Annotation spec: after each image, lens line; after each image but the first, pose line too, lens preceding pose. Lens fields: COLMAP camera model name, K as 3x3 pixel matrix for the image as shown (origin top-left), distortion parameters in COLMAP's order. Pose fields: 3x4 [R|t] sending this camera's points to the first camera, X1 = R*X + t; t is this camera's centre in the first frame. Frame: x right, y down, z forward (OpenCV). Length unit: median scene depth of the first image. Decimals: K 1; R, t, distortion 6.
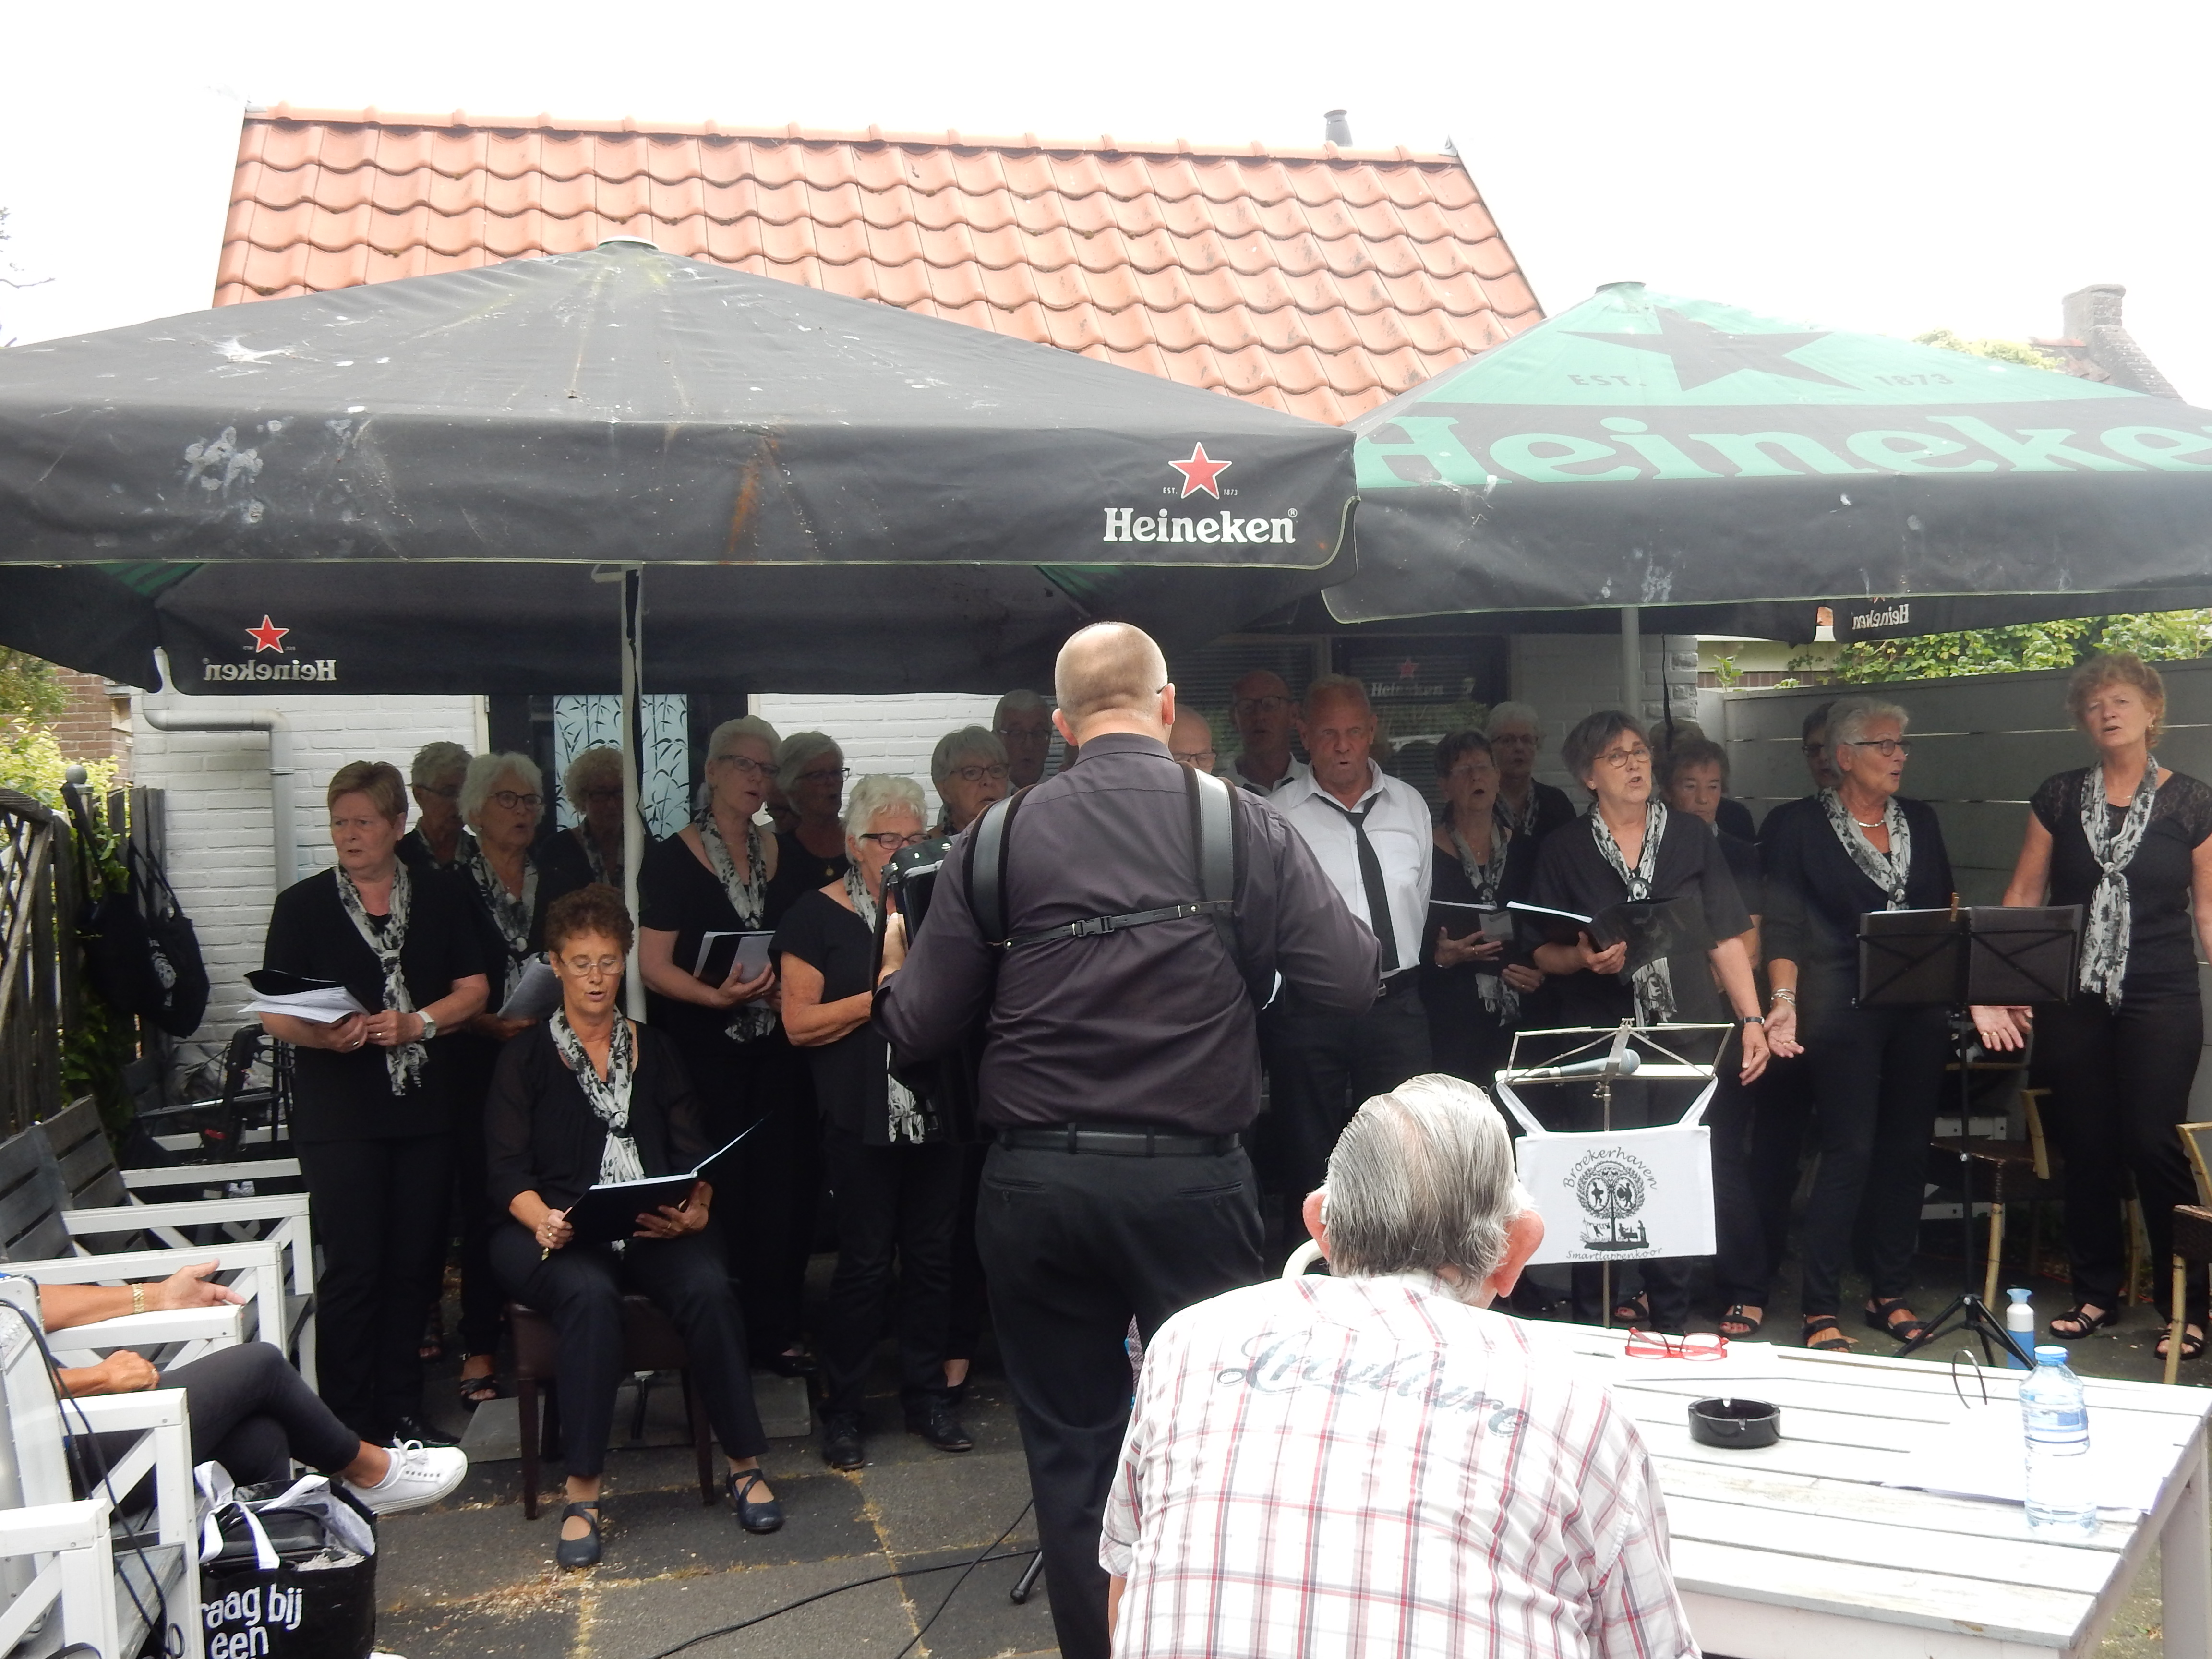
lens RADIAL K [[2311.4, 0, 1105.8], [0, 2311.4, 834.7], [0, 0, 1]] dist [0.061043, -0.300368]
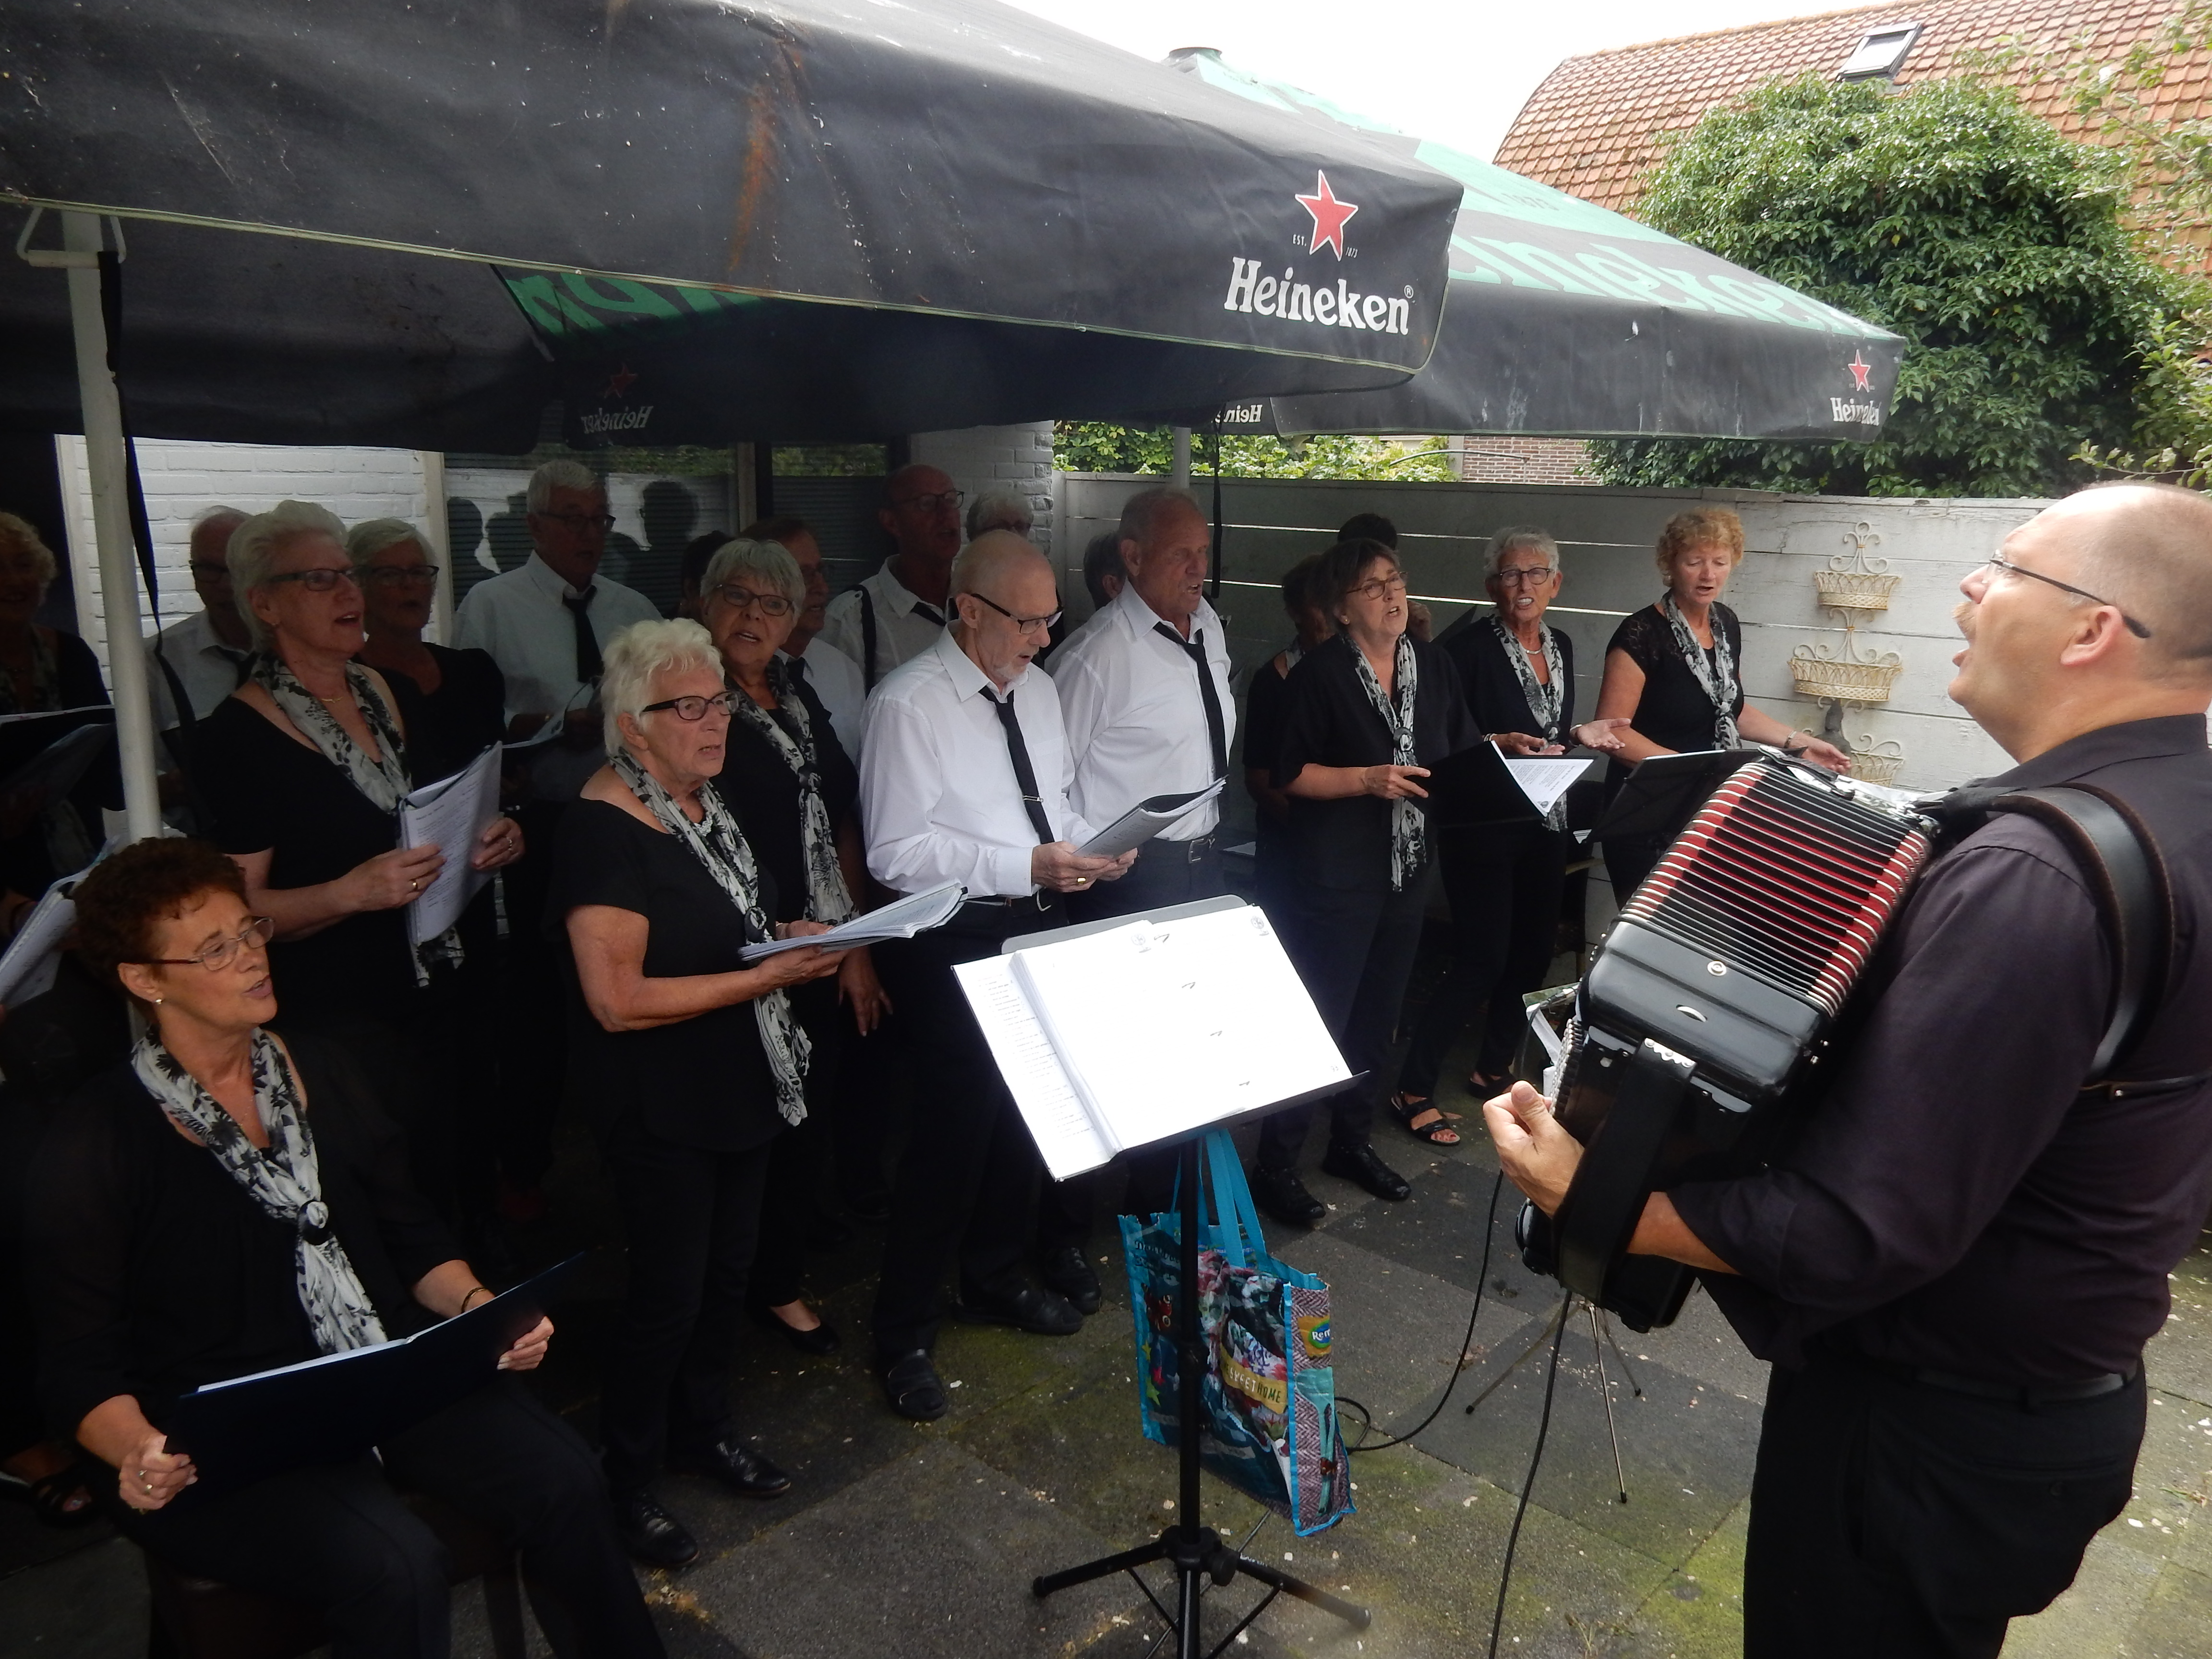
lens RADIAL K [[1654.2, 0, 1106.0], [0, 1654.2, 829.5], [0, 0, 1]] dist [0.011229, 0.009757]
pose [[0.826120, -0.080150, 0.557765, -0.299559], [-0.024799, 0.983702, 0.178088, -0.064276], [-0.562948, -0.160954, 0.810668, 0.611039]]
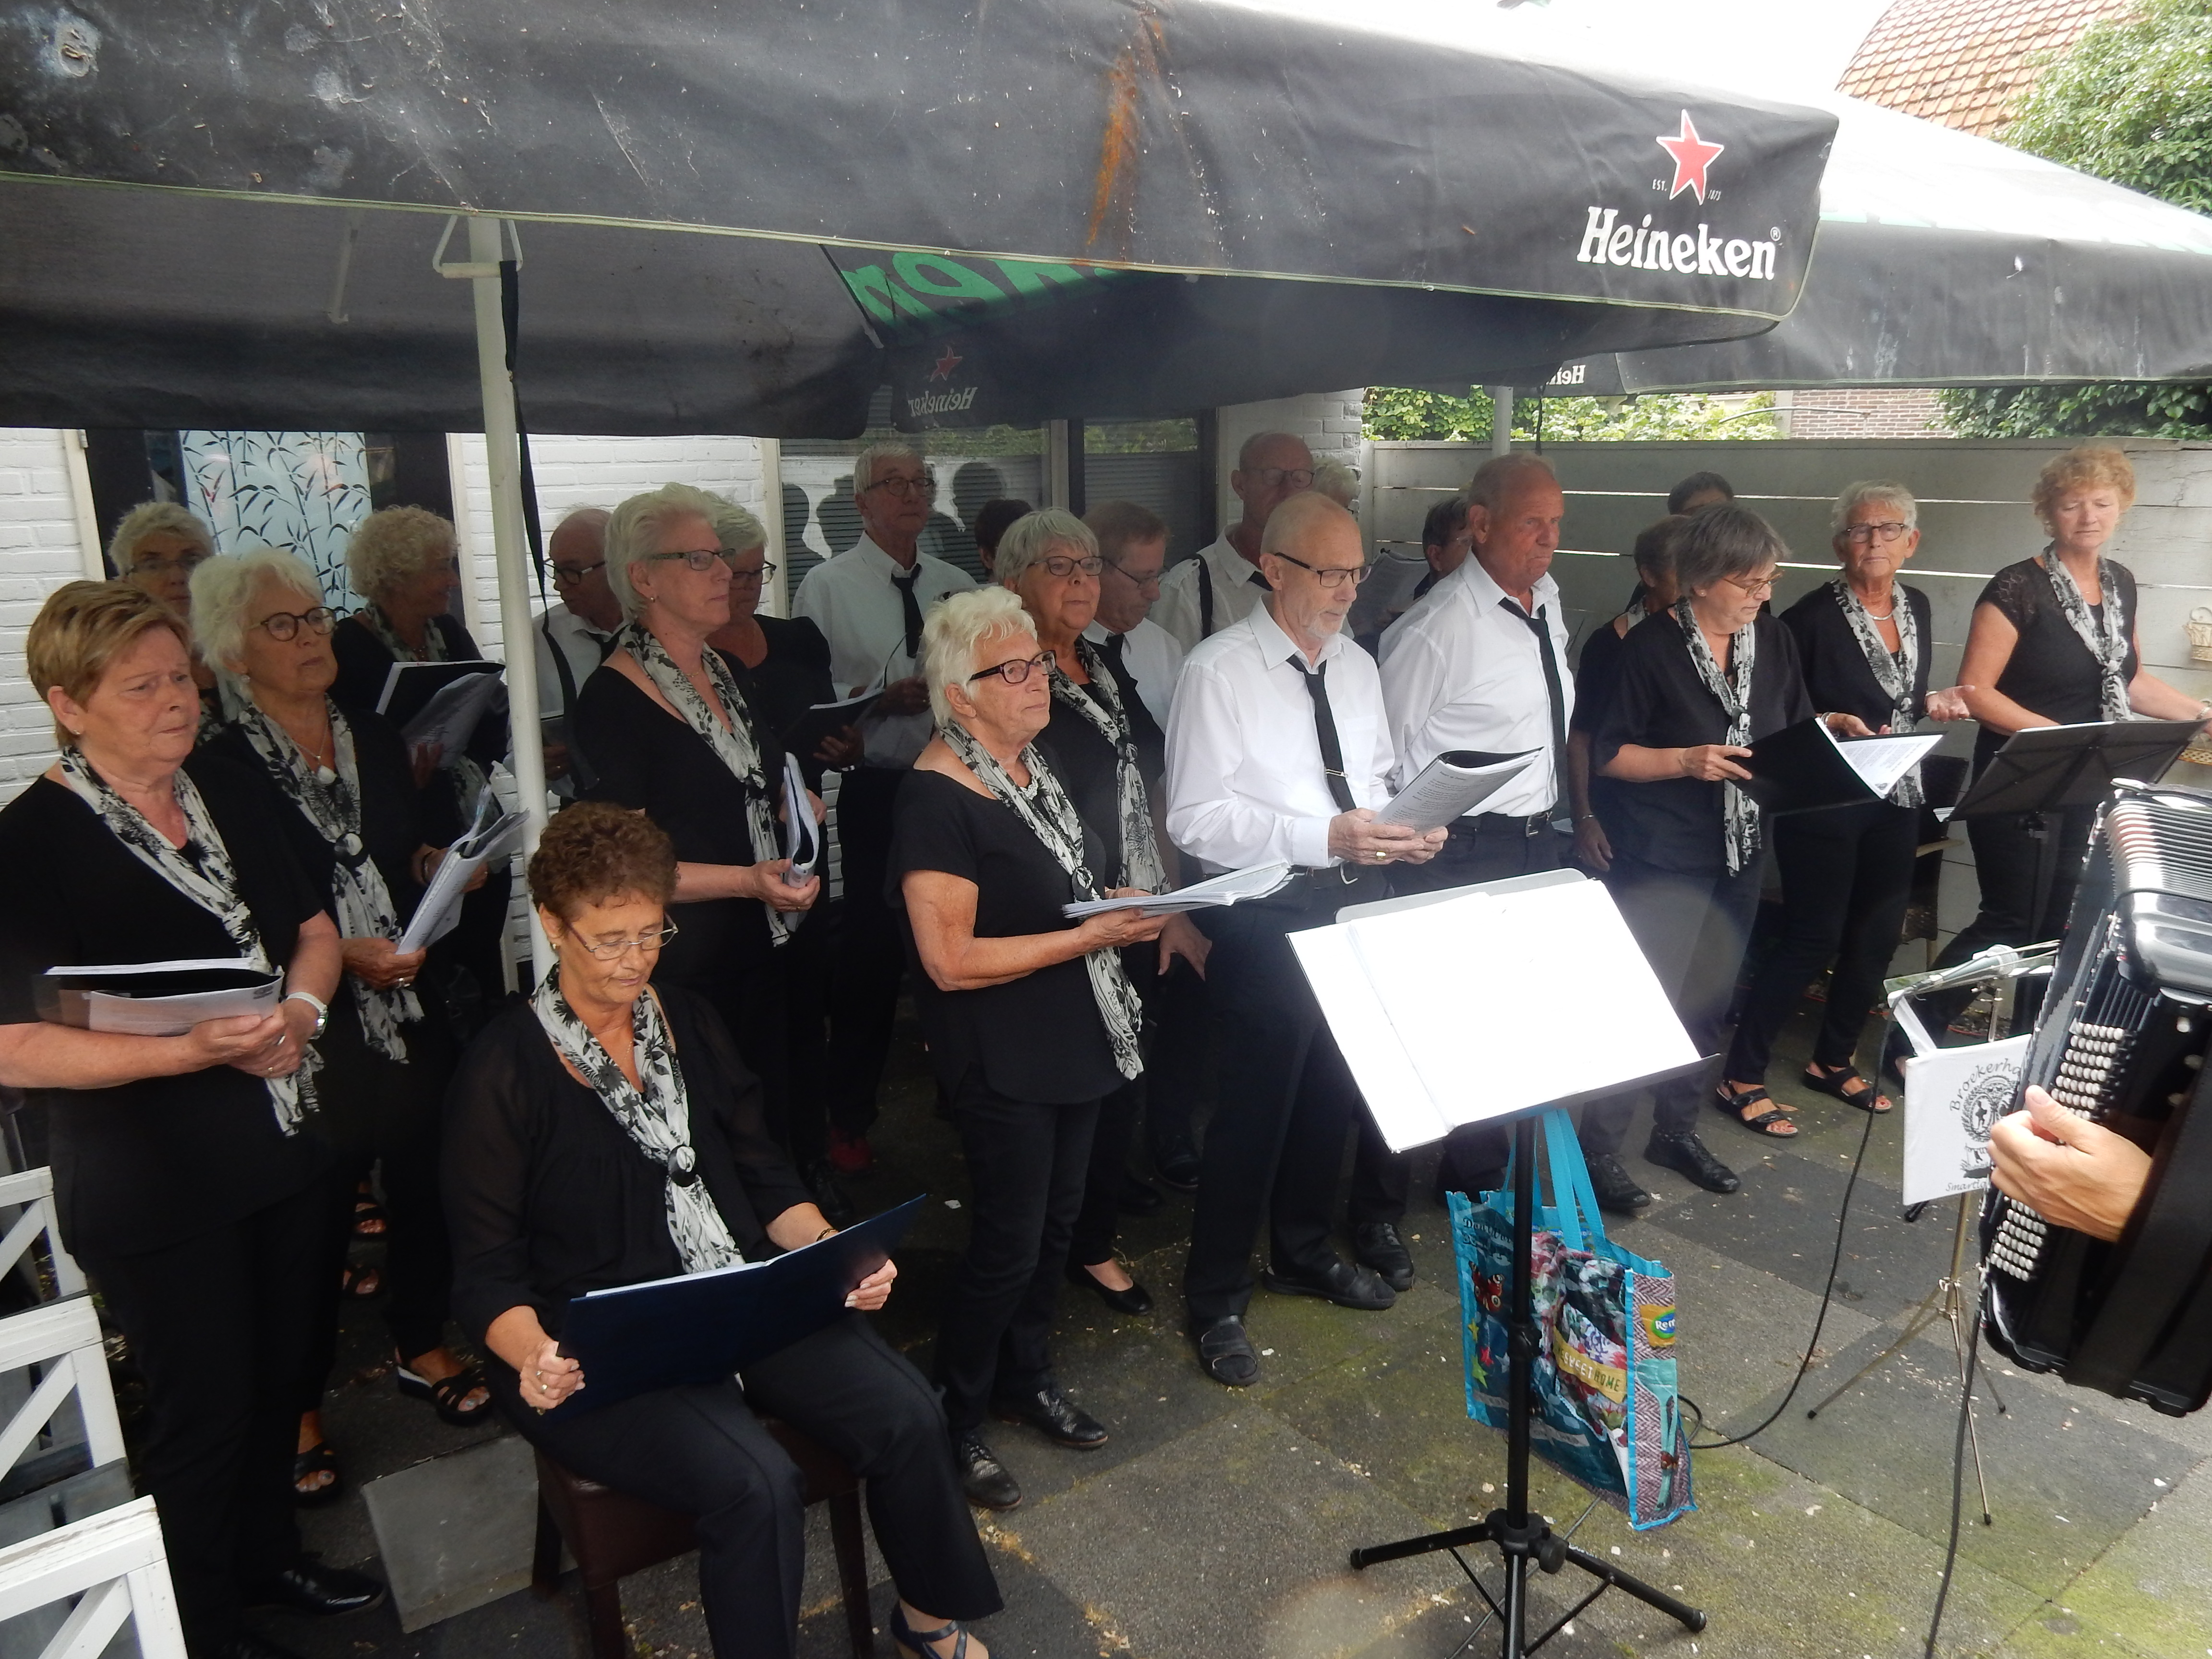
lens RADIAL K [[1652.3, 0, 1106.0], [0, 1652.3, 829.5], [0, 0, 1]] dist [0.009717, -0.000569]
pose [[0.910521, -0.078180, 0.406004, -0.311902], [-0.002572, 0.980871, 0.194643, -0.061838], [-0.413455, -0.178271, 0.892902, 0.617426]]
